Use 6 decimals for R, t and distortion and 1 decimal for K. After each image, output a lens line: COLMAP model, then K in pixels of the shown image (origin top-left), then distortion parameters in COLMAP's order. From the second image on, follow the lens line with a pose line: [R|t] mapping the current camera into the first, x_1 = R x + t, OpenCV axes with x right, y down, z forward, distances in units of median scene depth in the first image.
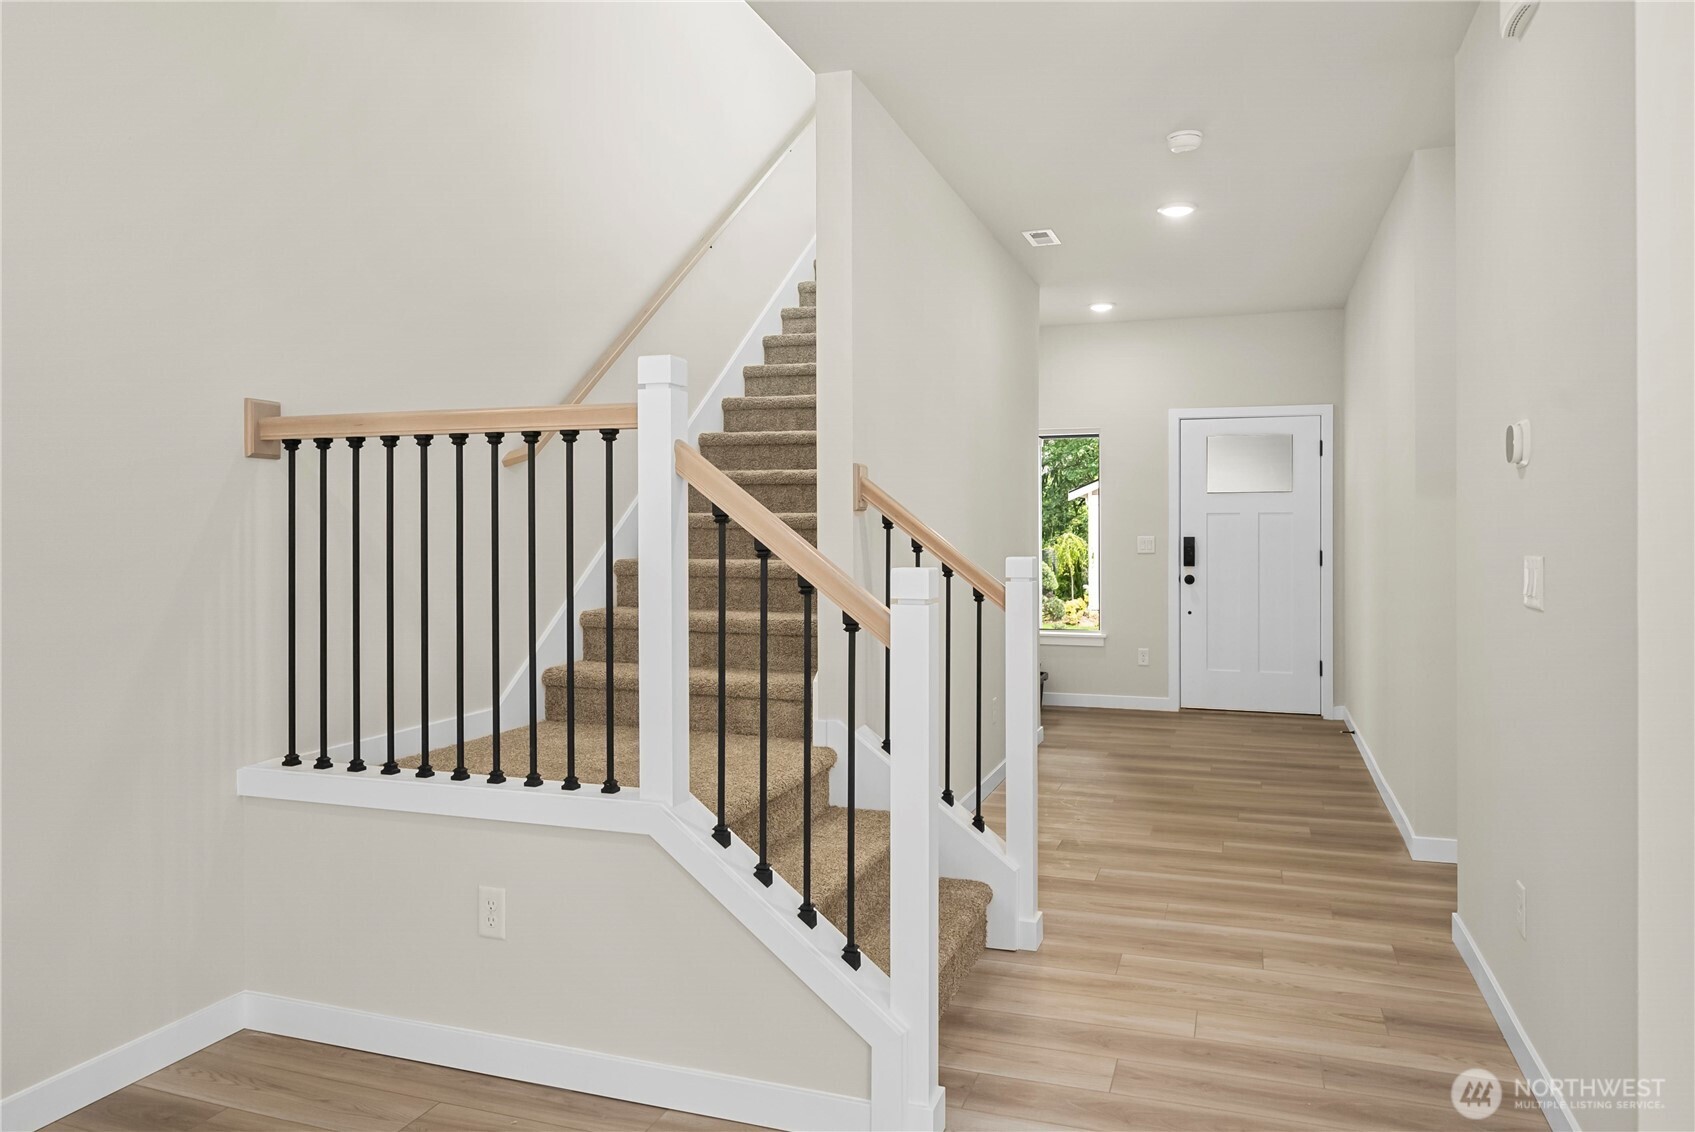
lens RADIAL K [[1167.3, 0, 843.5], [0, 1167.3, 527.3], [0, 0, 1]] dist [0.001877, 0.000724]
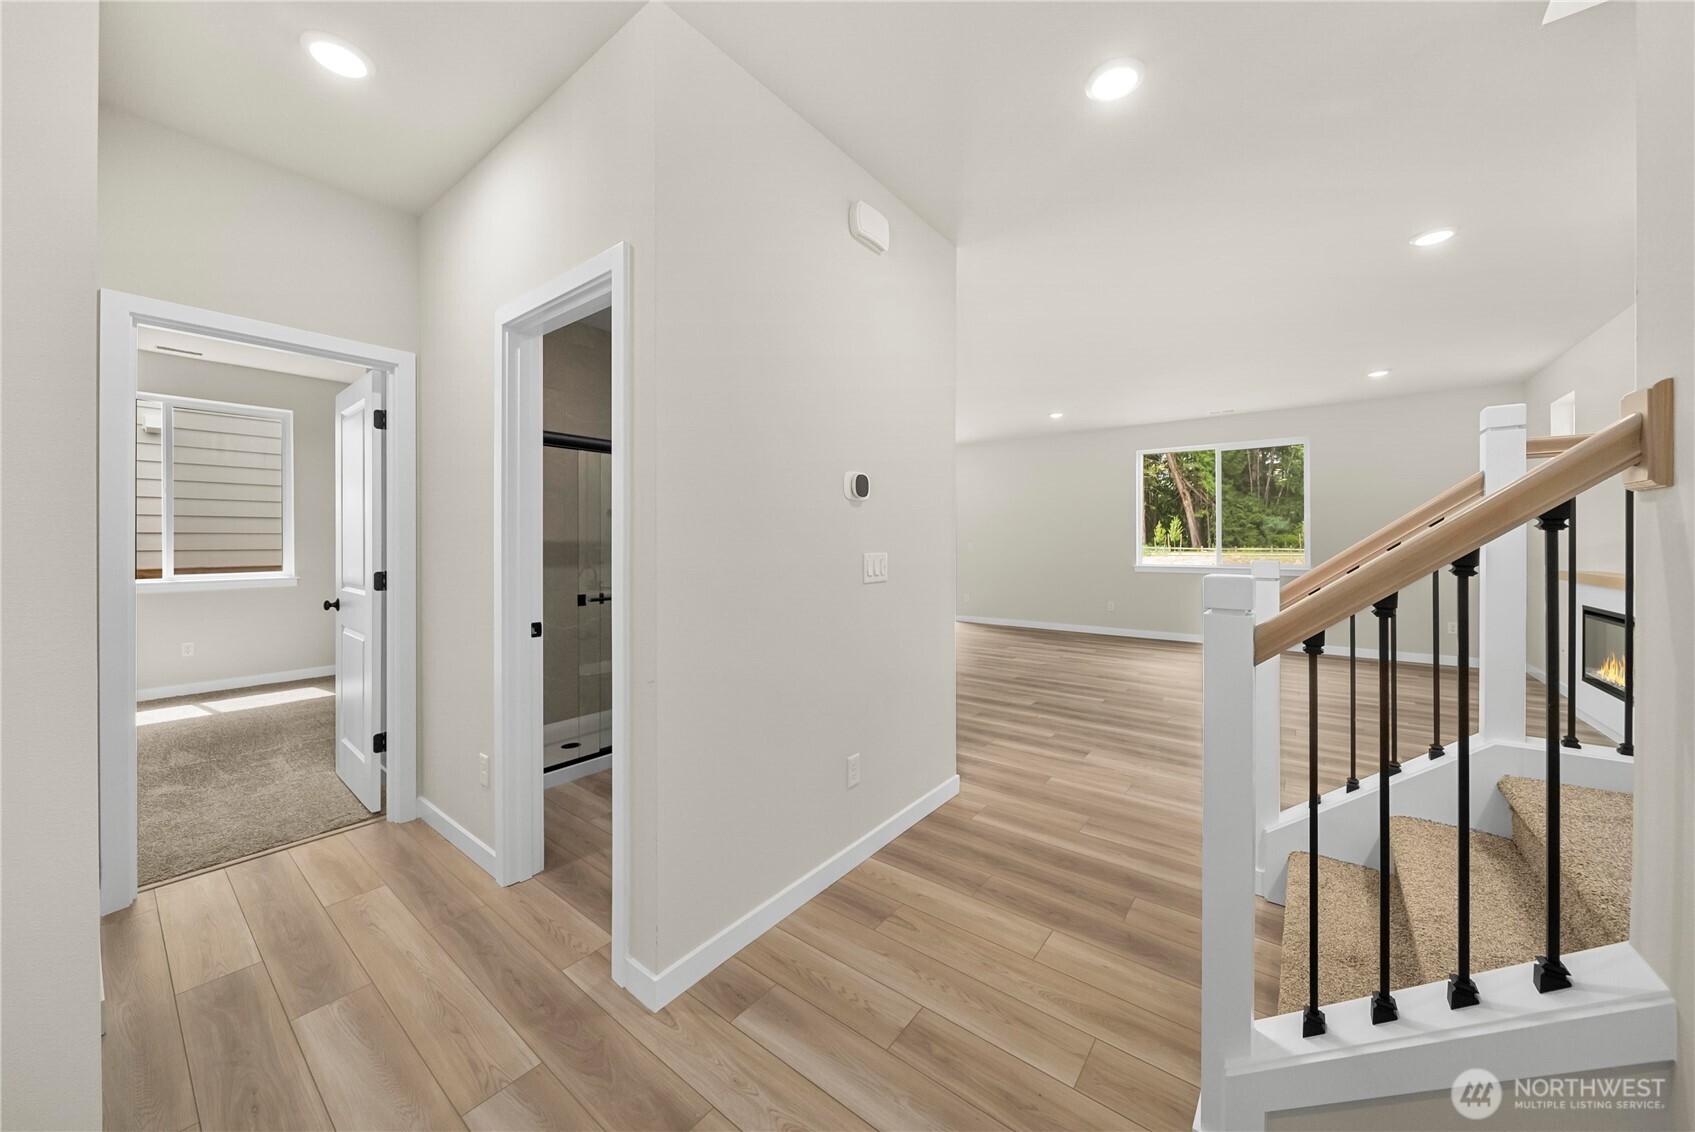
lens RADIAL K [[590.1, 0, 851.9], [0, 590.1, 547.4], [0, 0, 1]] dist [-0.001065, -0.000032]
pose [[-0.950364, -0.005589, 0.311089, 0.300138], [-0.003830, 0.999973, 0.006266, 0.013754], [-0.311116, 0.004763, -0.950360, 1.624661]]
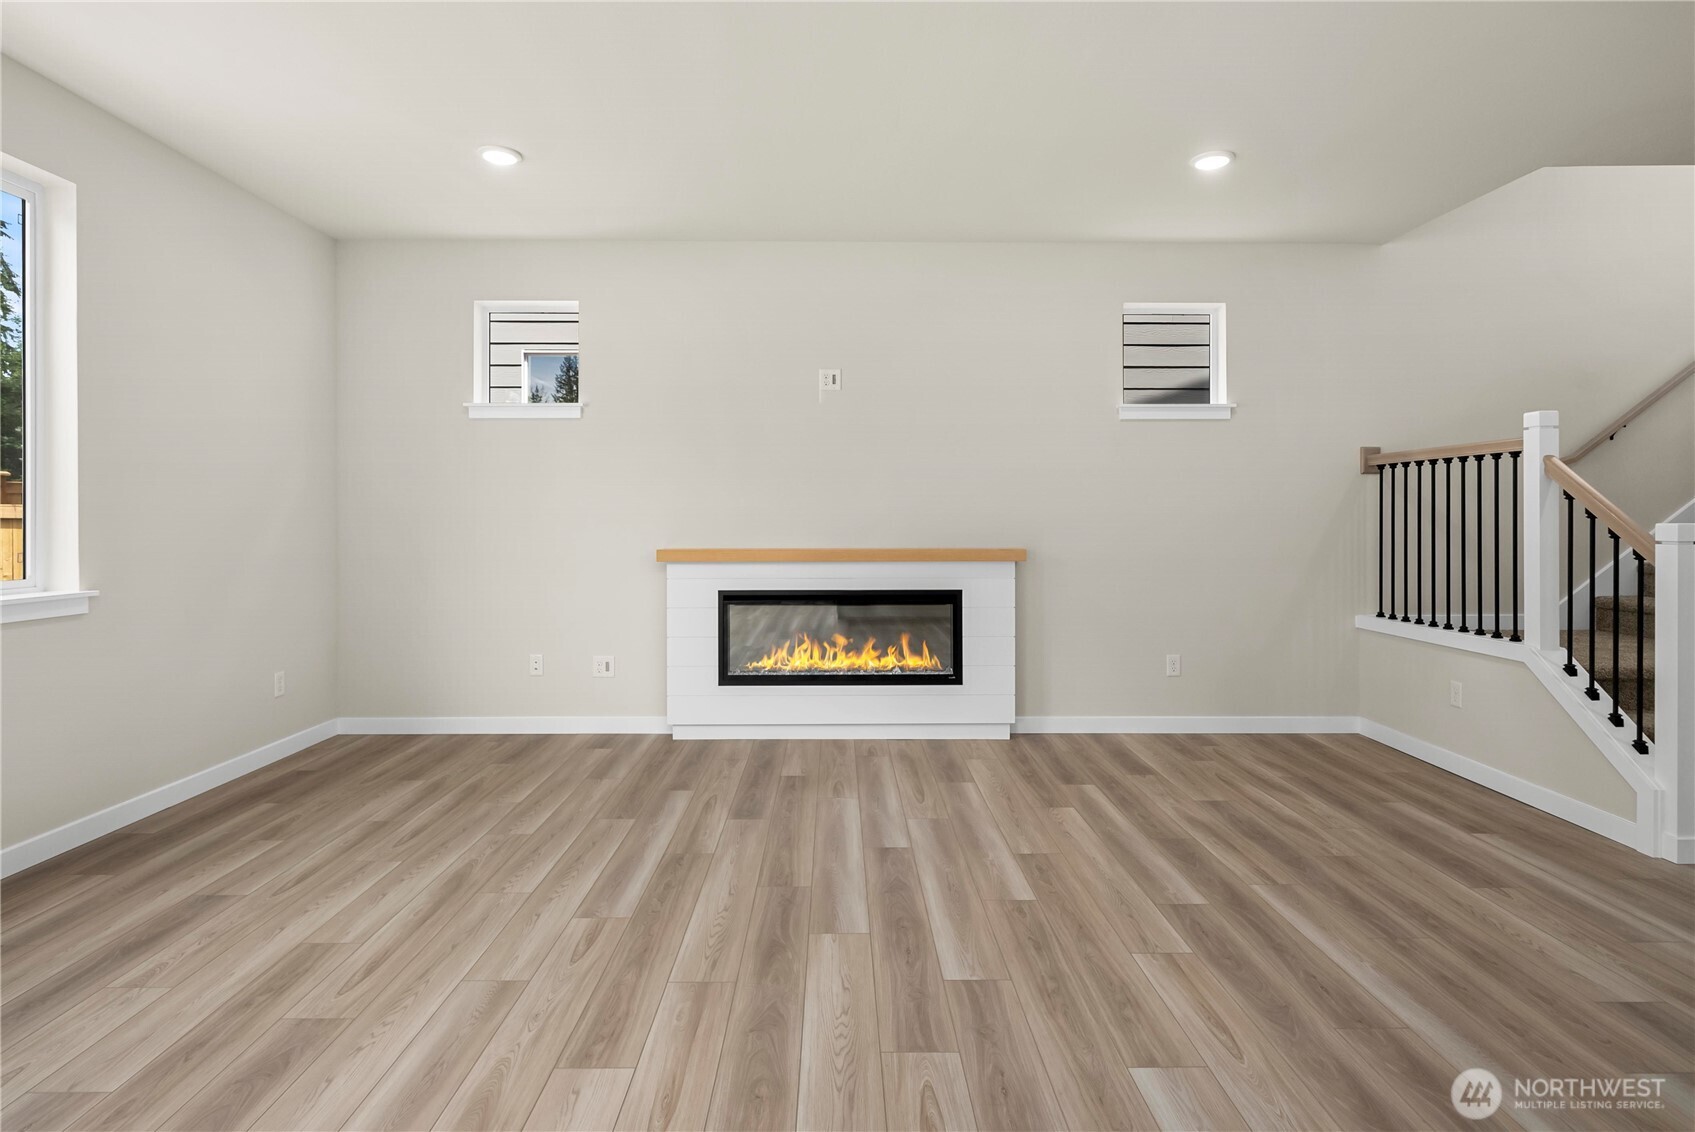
lens RADIAL K [[863.3, 0, 852.2], [0, 863.3, 512.5], [0, 0, 1]] dist [0.001243, 0.000276]
pose [[0.348670, -0.004903, -0.937233, 0.670021], [0.003949, 0.999985, -0.003762, 0.014354], [0.937237, -0.002389, 0.348684, -0.456412]]
